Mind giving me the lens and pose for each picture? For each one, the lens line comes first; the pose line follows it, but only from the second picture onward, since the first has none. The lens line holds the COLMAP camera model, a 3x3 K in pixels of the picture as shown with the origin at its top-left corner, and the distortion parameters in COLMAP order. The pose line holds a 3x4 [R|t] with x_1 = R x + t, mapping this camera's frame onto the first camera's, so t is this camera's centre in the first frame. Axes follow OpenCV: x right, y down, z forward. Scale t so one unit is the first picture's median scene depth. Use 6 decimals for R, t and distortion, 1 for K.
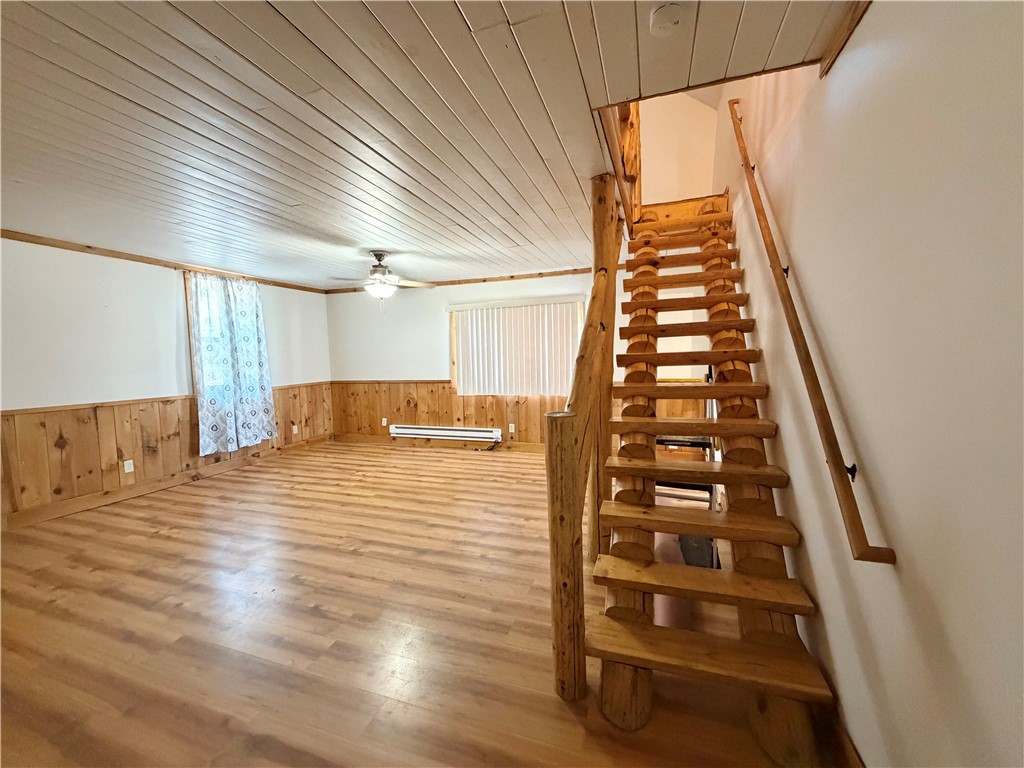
lens RADIAL K [[407.9, 0, 509.0], [0, 407.9, 384.3], [0, 0, 1]] dist [-0.000868, 0.000116]
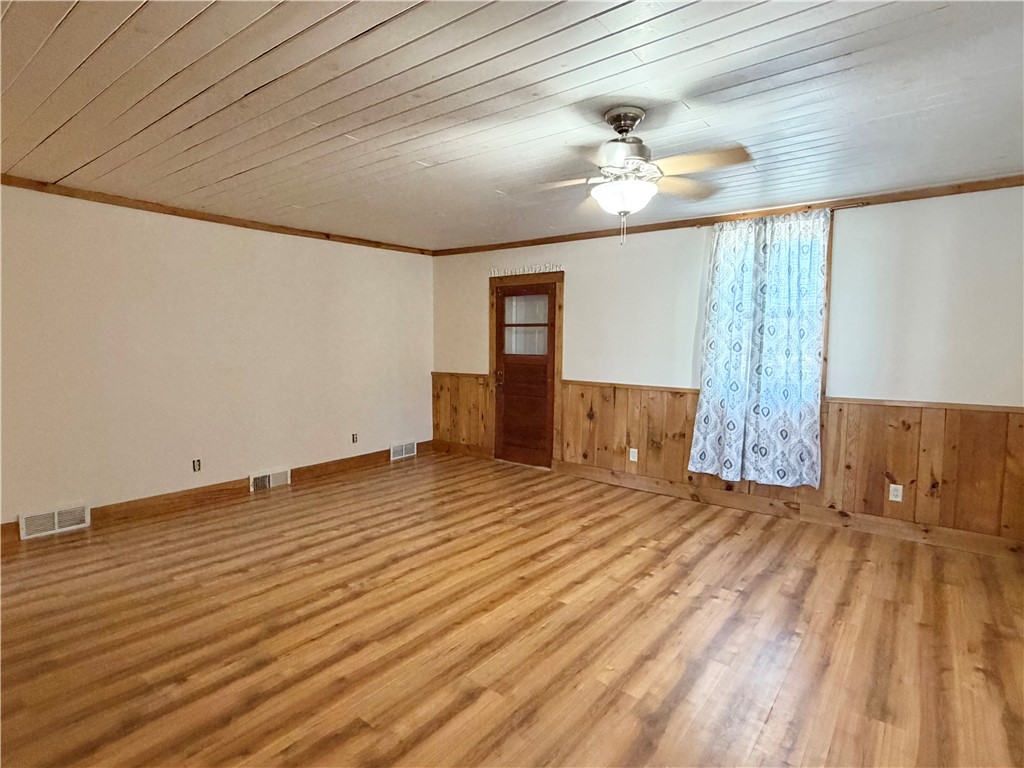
lens RADIAL K [[542.2, 0, 512.0], [0, 542.2, 384.0], [0, 0, 1]] dist [-0.000993, -0.000492]
pose [[-0.318757, 0.084721, -0.944043, 0.301186], [-0.077018, 0.990389, 0.114886, -0.077084], [0.944702, 0.109329, -0.309168, 1.028160]]
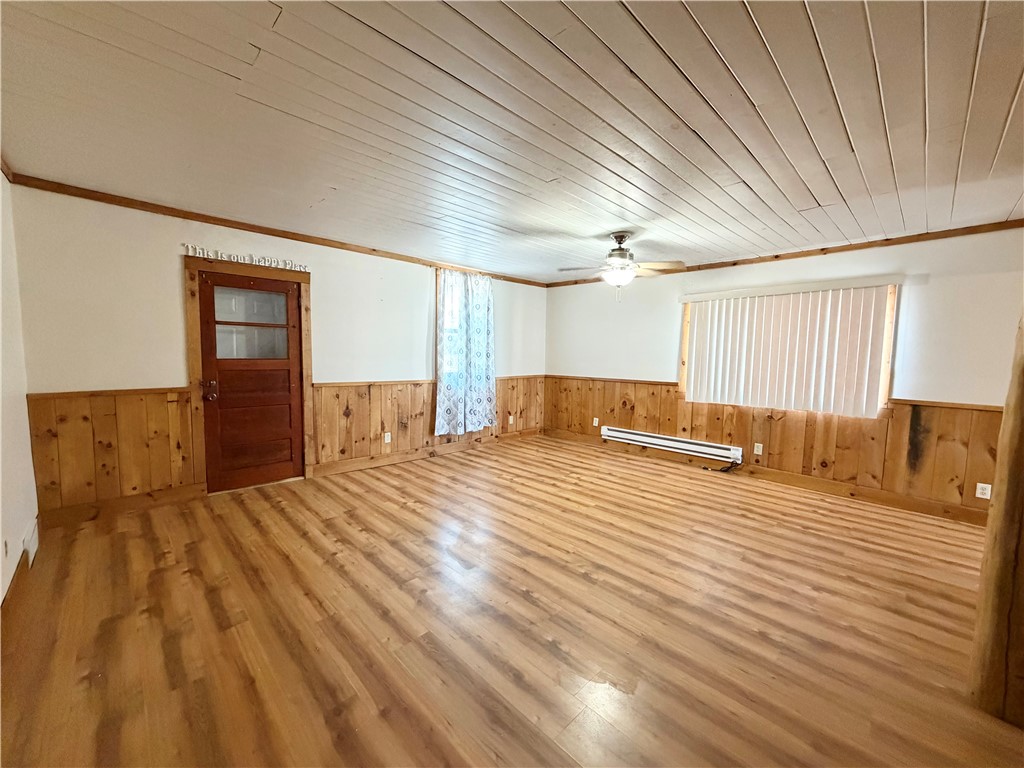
lens RADIAL K [[407.9, 0, 509.0], [0, 407.9, 384.3], [0, 0, 1]] dist [-0.000868, 0.000116]
pose [[0.895716, 0.073143, -0.438569, -0.114174], [-0.070729, 0.997256, 0.021866, -0.000925], [0.438964, 0.011434, 0.898432, 0.096279]]
